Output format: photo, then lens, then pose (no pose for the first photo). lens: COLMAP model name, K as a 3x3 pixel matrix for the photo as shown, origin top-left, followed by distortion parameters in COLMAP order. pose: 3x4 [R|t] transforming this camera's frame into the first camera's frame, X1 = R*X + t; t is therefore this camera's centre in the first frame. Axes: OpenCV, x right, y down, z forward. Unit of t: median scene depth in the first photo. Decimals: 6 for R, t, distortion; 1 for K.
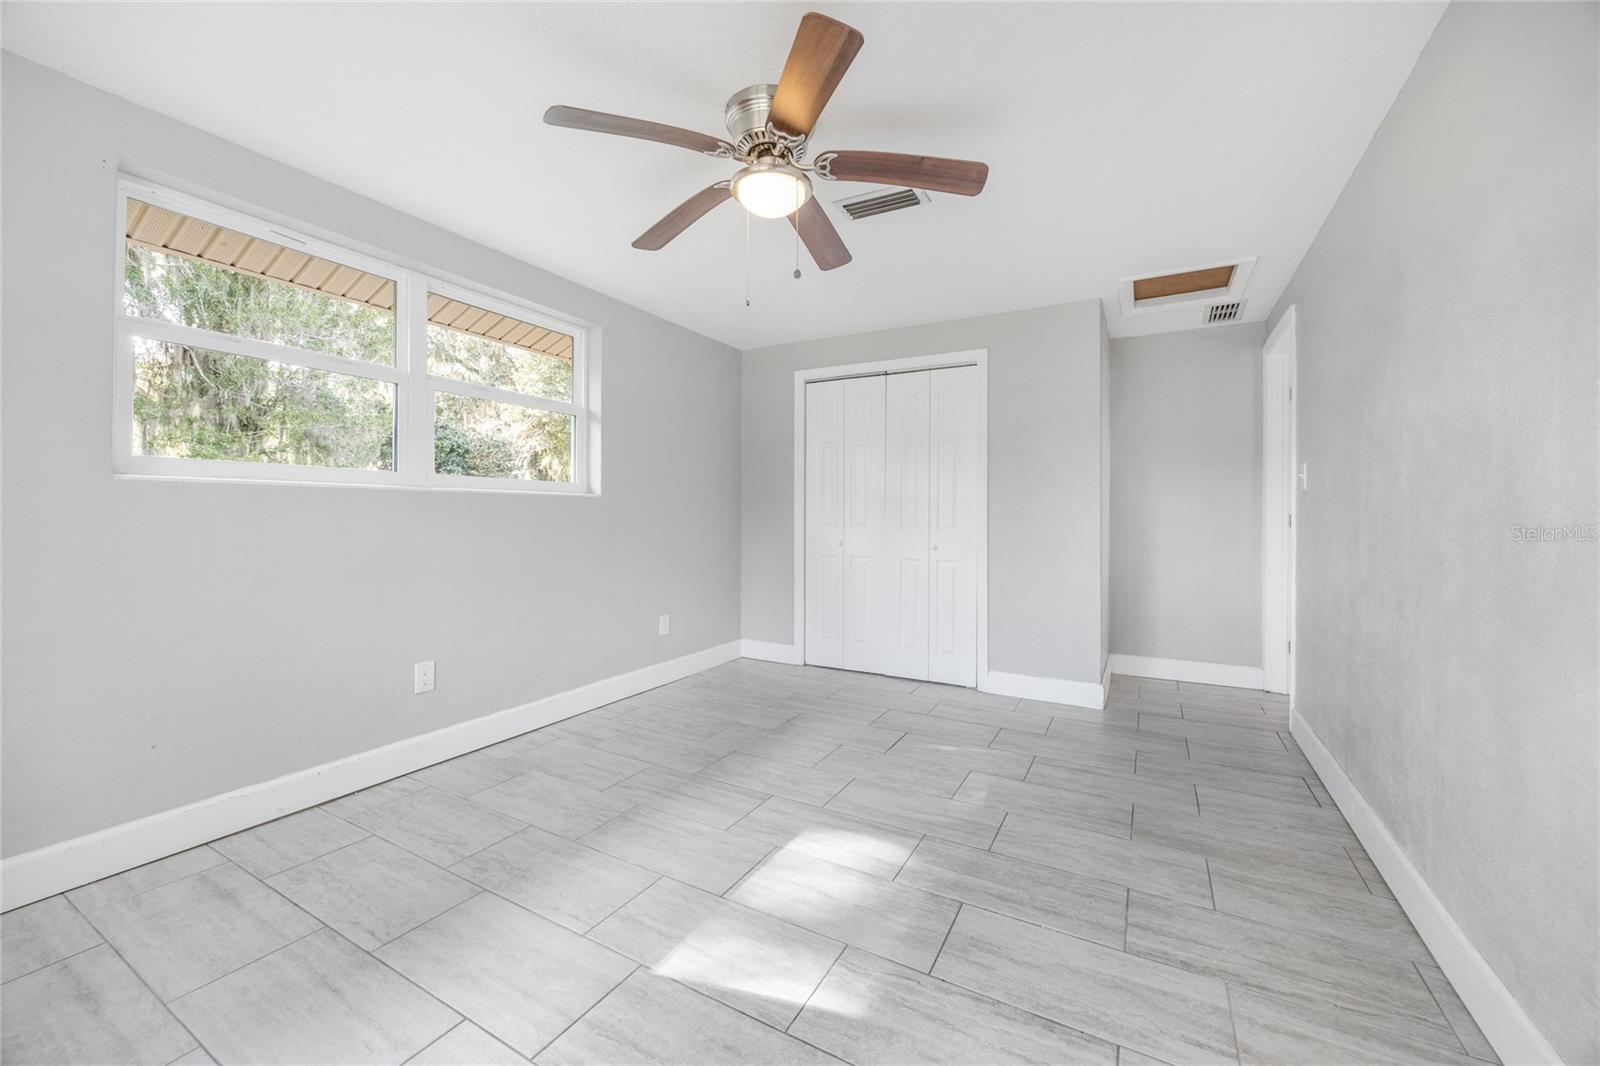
lens RADIAL K [[604.7, 0, 807.2], [0, 604.7, 528.6], [0, 0, 1]] dist [-0.002218, 0.000072]
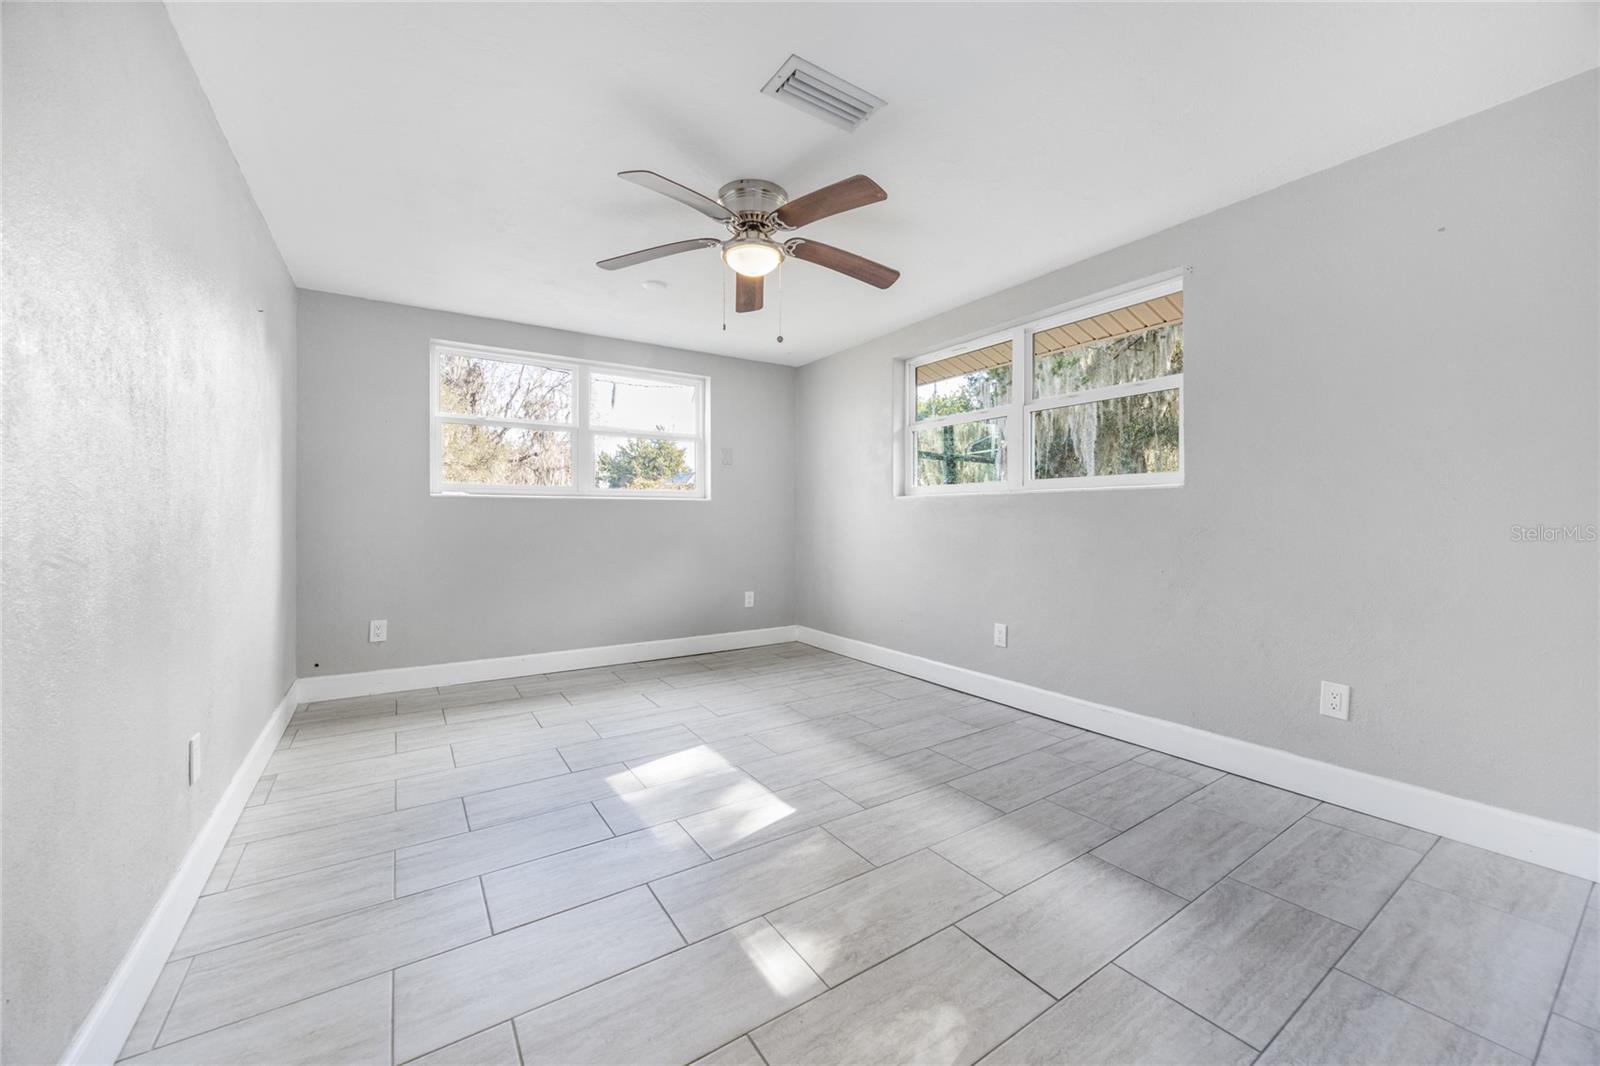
lens RADIAL K [[604.7, 0, 807.2], [0, 604.7, 528.6], [0, 0, 1]] dist [-0.002218, 0.000072]
pose [[-0.448274, 0.012882, -0.893803, 0.747812], [-0.013841, 0.999676, 0.021349, -0.012665], [0.893789, 0.021942, -0.447951, 1.212433]]
